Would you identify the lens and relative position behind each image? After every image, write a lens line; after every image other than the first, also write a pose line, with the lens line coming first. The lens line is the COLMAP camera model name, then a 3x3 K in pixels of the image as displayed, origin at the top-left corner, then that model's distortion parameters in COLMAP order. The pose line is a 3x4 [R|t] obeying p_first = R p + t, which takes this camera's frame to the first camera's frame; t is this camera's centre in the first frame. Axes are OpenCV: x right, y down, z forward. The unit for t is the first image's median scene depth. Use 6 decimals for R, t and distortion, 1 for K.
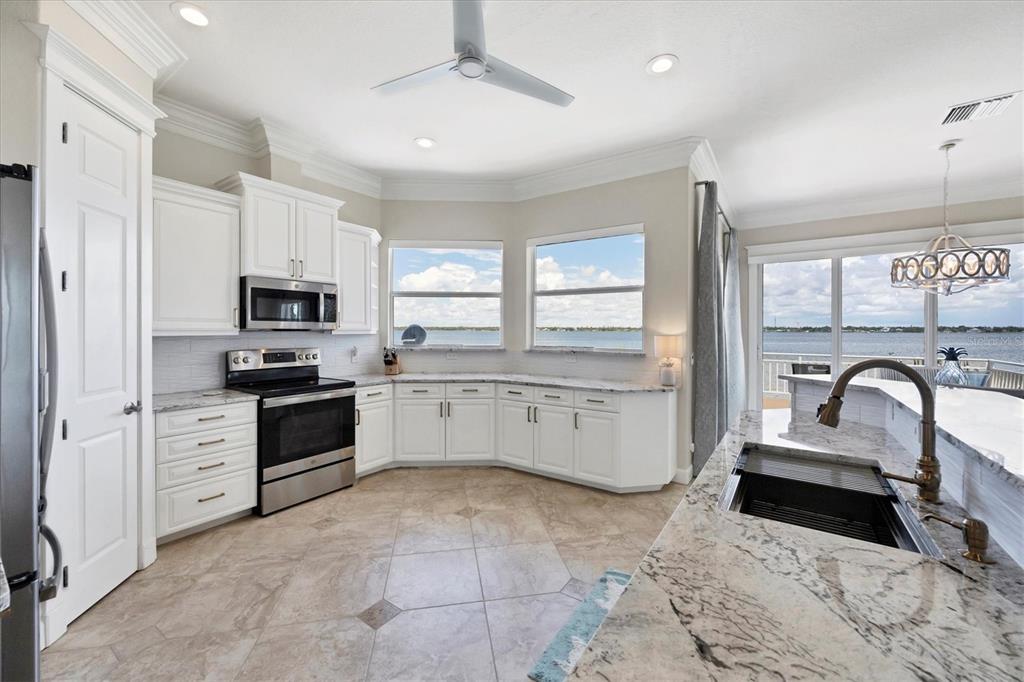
lens RADIAL K [[408.7, 0, 512.0], [0, 408.7, 333.6], [0, 0, 1]] dist [0.000117, 0.000200]
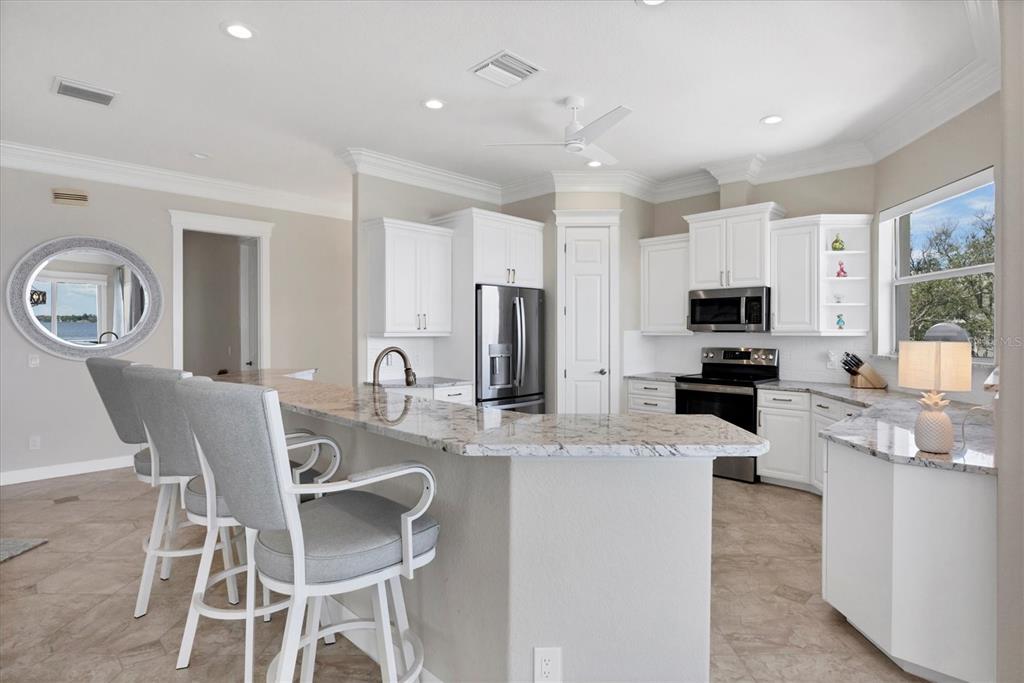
lens RADIAL K [[540.0, 0, 514.0], [0, 540.0, 338.1], [0, 0, 1]] dist [-0.000423, 0.000094]
pose [[-0.185408, 0.006645, -0.982639, 1.031324], [-0.009482, 0.999918, 0.008551, 0.002719], [0.982616, 0.010902, -0.185330, 0.658490]]
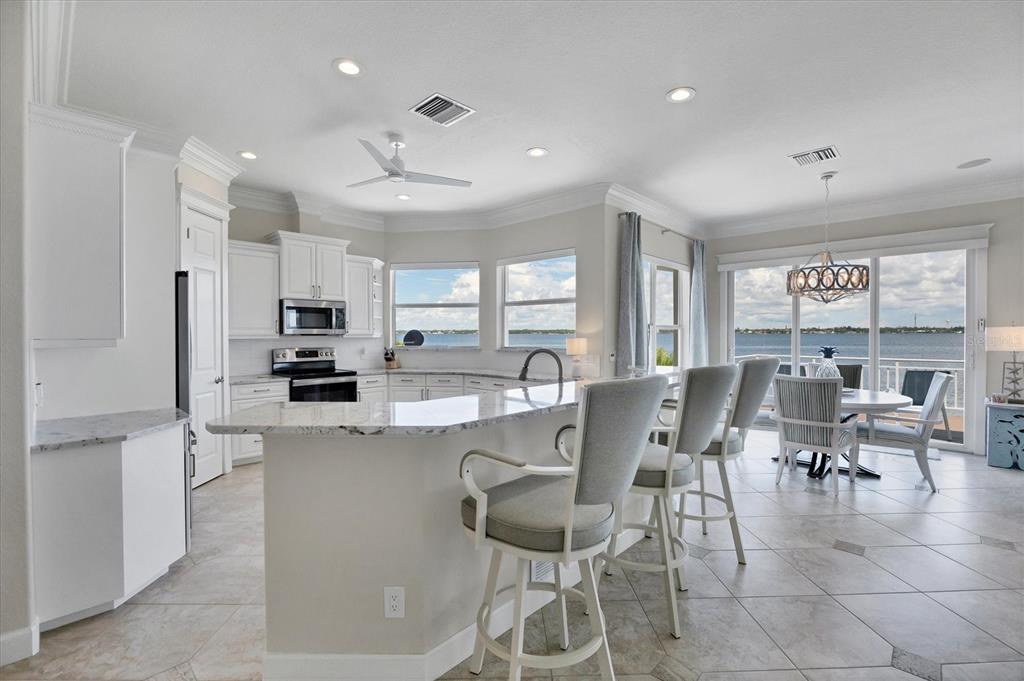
lens RADIAL K [[450.9, 0, 512.0], [0, 450.9, 340.5], [0, 0, 1]] dist [-0.017879, -0.000183]
pose [[0.987988, -0.001874, -0.154521, 0.371856], [0.003163, 0.999962, 0.008097, 0.000830], [0.154500, -0.008488, 0.987956, -0.426835]]
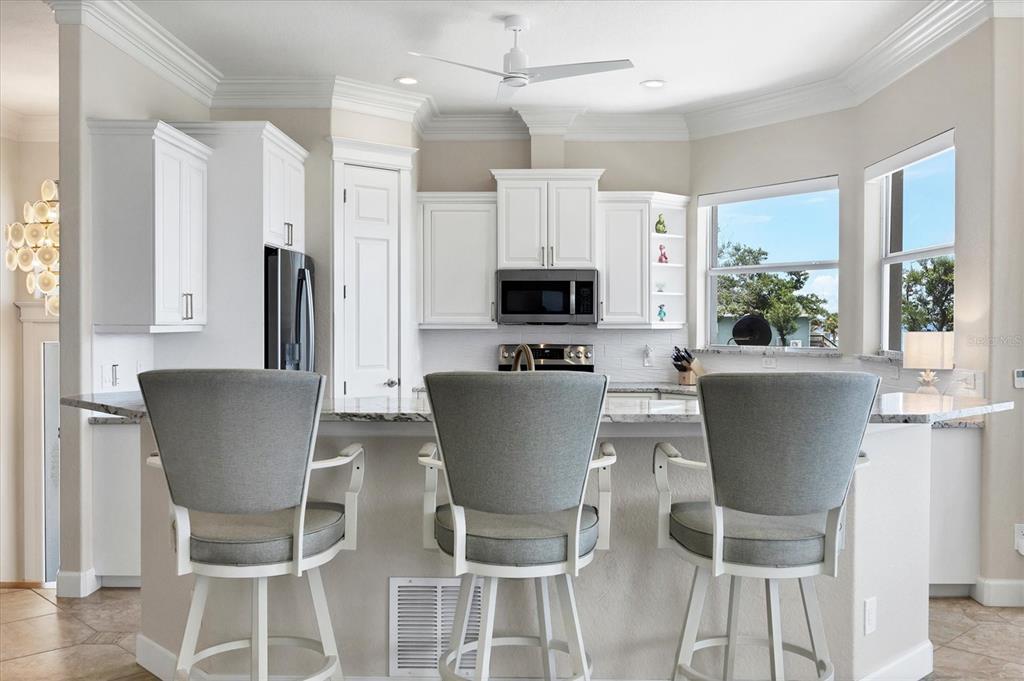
lens RADIAL K [[967.1, 0, 512.0], [0, 967.1, 340.5], [0, 0, 1]] dist [-0.001034, 0.003822]
pose [[0.547537, 0.010298, -0.836718, 1.177448], [-0.005414, 0.999947, 0.008764, 0.010260], [0.836764, -0.000268, 0.547564, -0.240001]]
